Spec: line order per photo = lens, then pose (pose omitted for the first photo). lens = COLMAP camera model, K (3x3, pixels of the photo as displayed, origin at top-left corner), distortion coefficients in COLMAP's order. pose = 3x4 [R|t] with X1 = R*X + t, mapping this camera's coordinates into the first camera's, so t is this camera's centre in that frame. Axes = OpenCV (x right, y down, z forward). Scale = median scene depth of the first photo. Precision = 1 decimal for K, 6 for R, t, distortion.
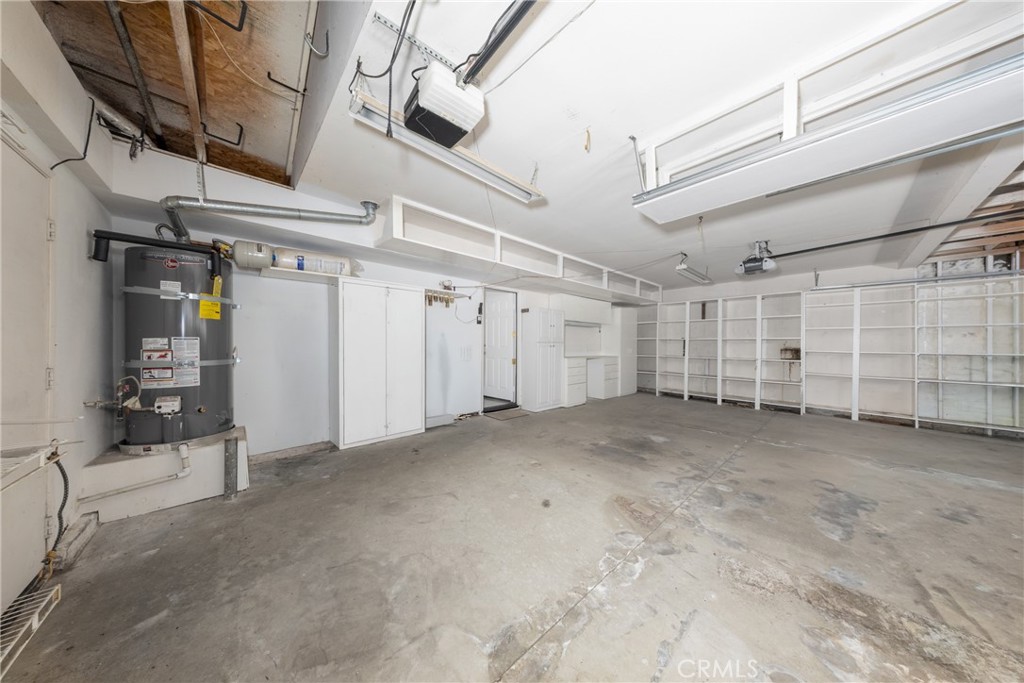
lens RADIAL K [[292.1, 0, 512.0], [0, 292.1, 341.5], [0, 0, 1]] dist [-0.004028, -0.000033]
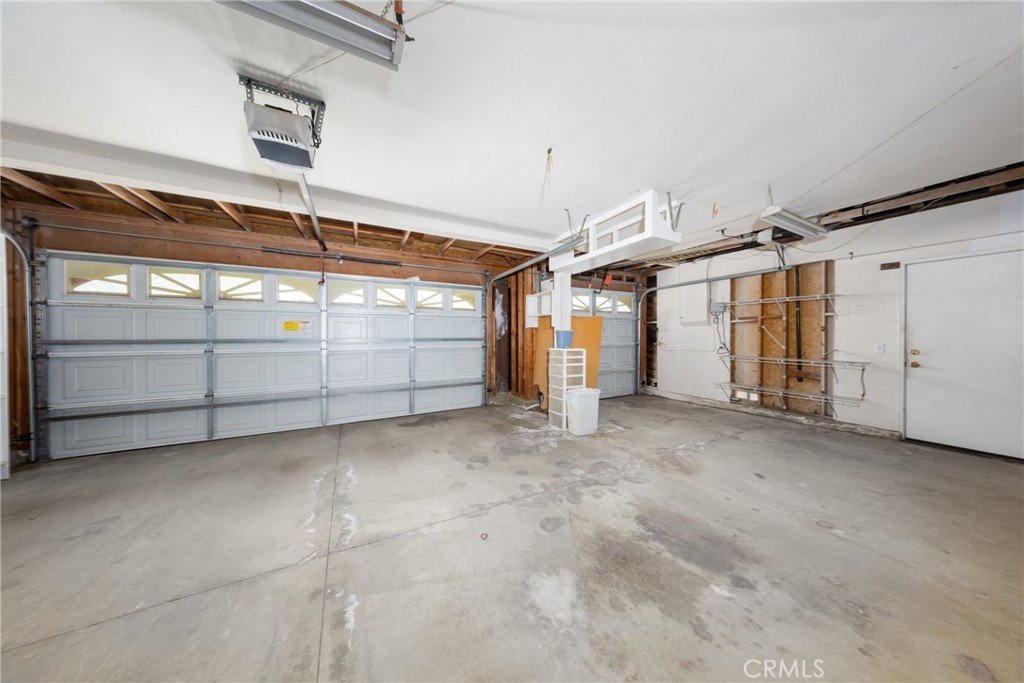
lens RADIAL K [[292.1, 0, 512.0], [0, 292.1, 341.5], [0, 0, 1]] dist [-0.004028, -0.000033]
pose [[-0.972047, -0.011839, 0.234488, 0.722840], [-0.009532, 0.999894, 0.010971, 0.019975], [-0.234593, 0.008429, -0.972057, 2.102362]]
